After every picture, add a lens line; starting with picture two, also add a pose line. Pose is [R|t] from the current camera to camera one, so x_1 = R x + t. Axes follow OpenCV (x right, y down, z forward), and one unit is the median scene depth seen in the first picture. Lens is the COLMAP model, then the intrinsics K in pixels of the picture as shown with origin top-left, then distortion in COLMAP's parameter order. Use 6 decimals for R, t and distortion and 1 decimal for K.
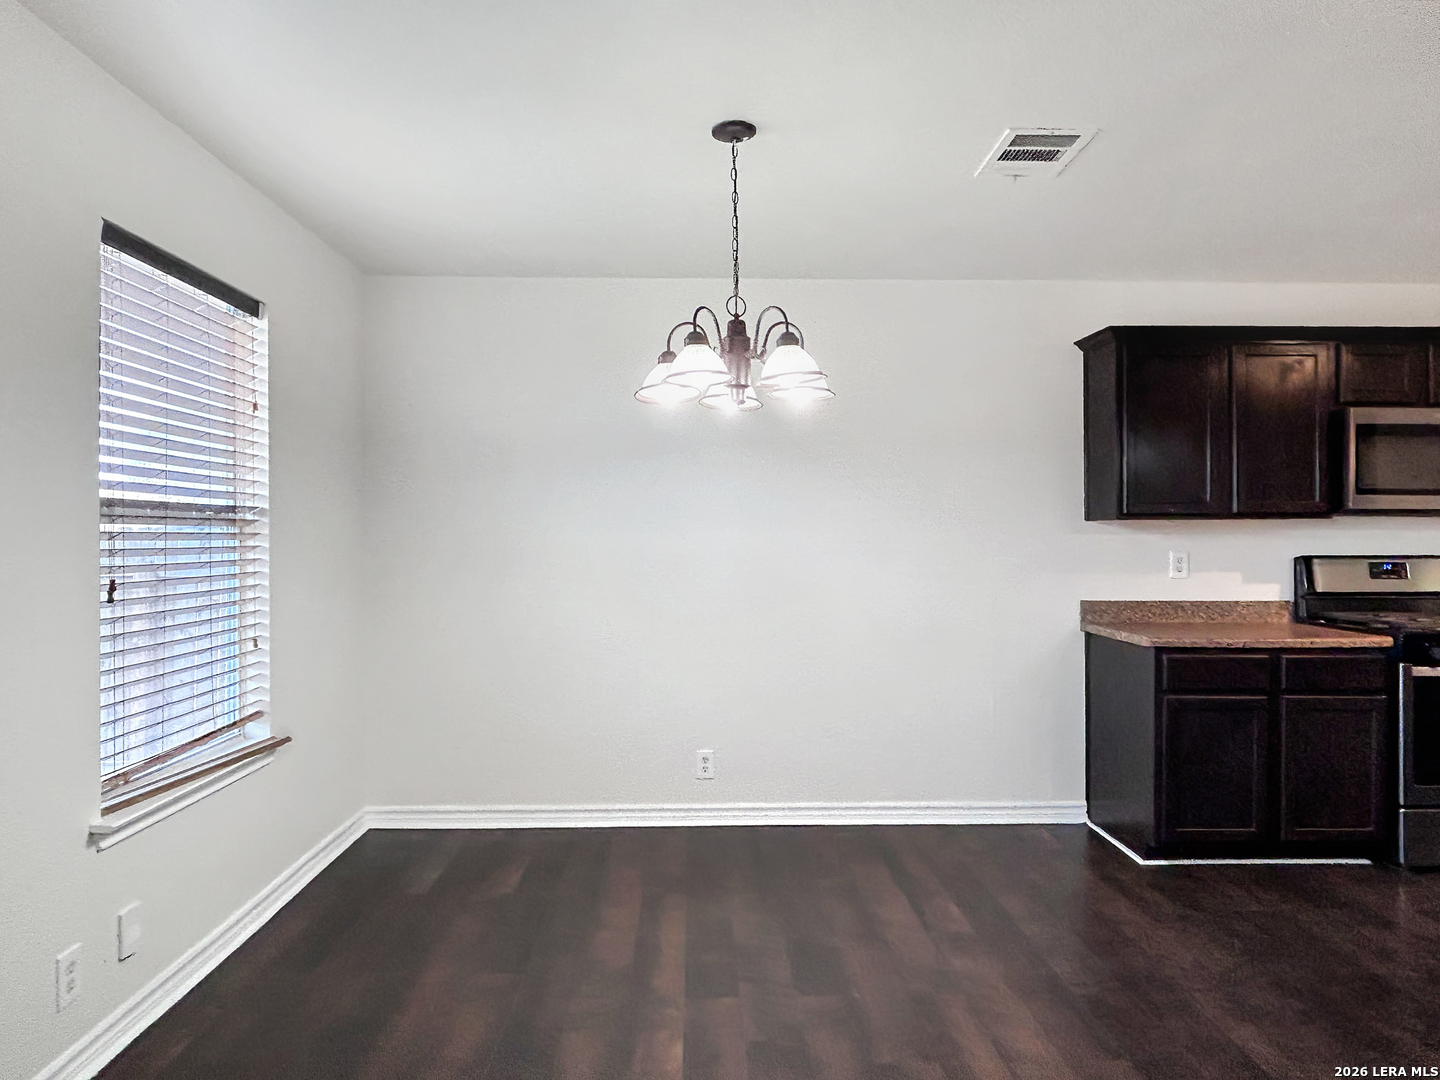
lens RADIAL K [[909.9, 0, 720.0], [0, 909.9, 540.0], [0, 0, 1]] dist [0.003992, 0.001150]
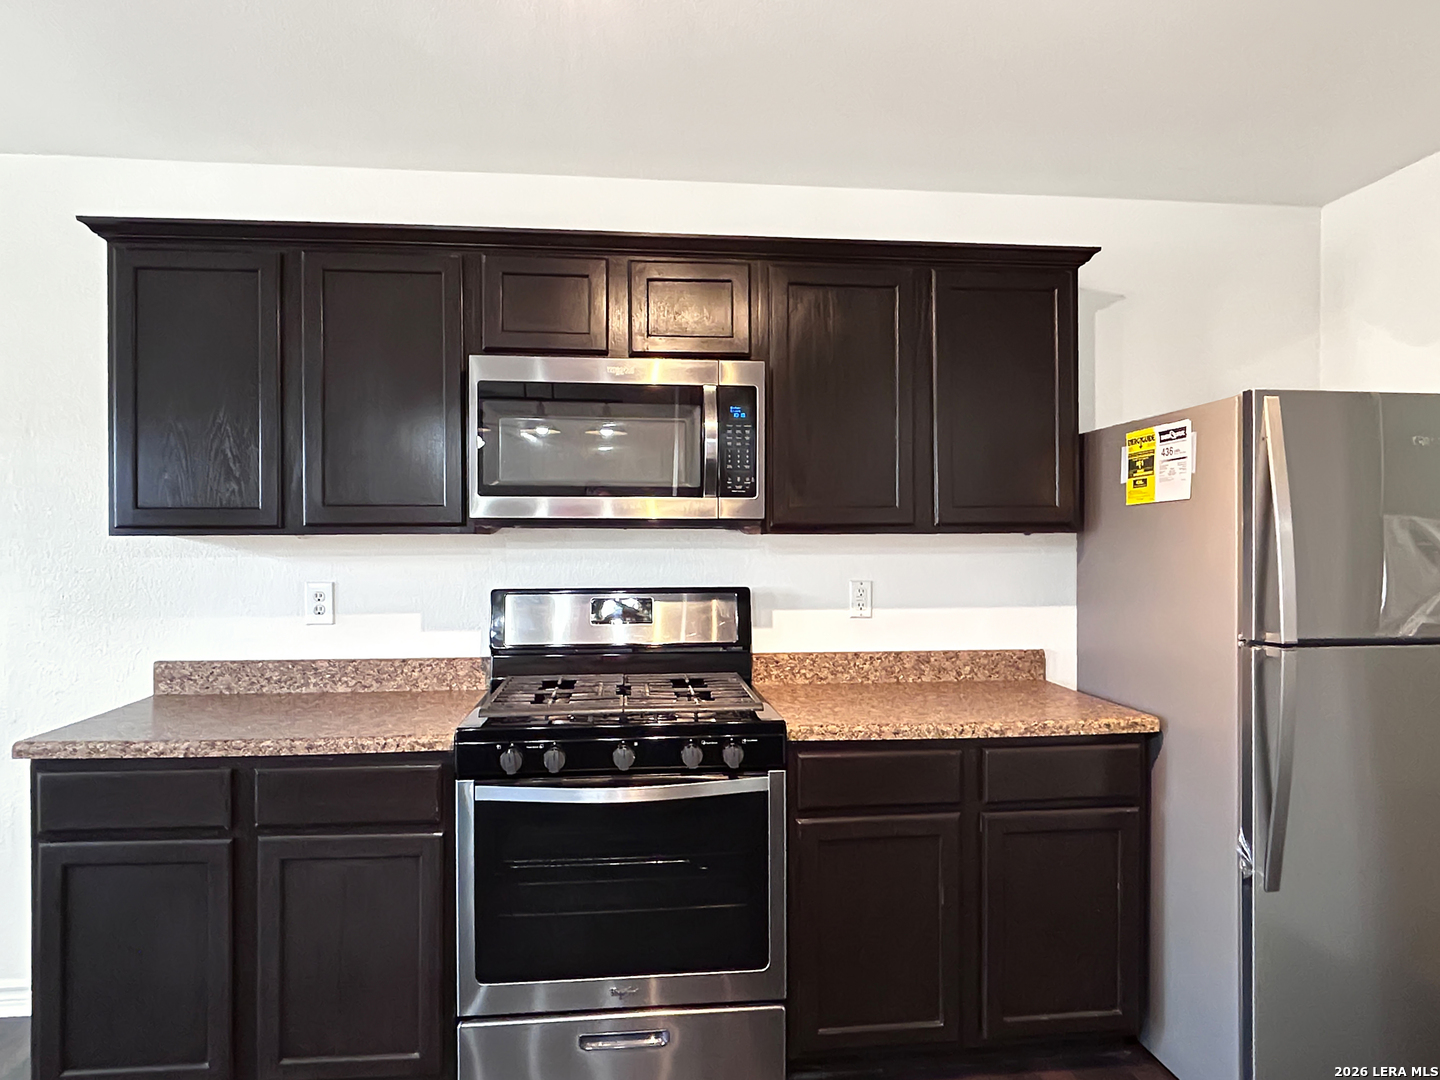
lens RADIAL K [[800.7, 0, 720.0], [0, 800.7, 540.0], [0, 0, 1]] dist [-0.044104, -0.000105]
pose [[0.995694, -0.002221, 0.092672, 0.746442], [0.003168, 0.999944, -0.010072, -0.012149], [-0.092644, 0.010322, 0.995646, 0.408977]]
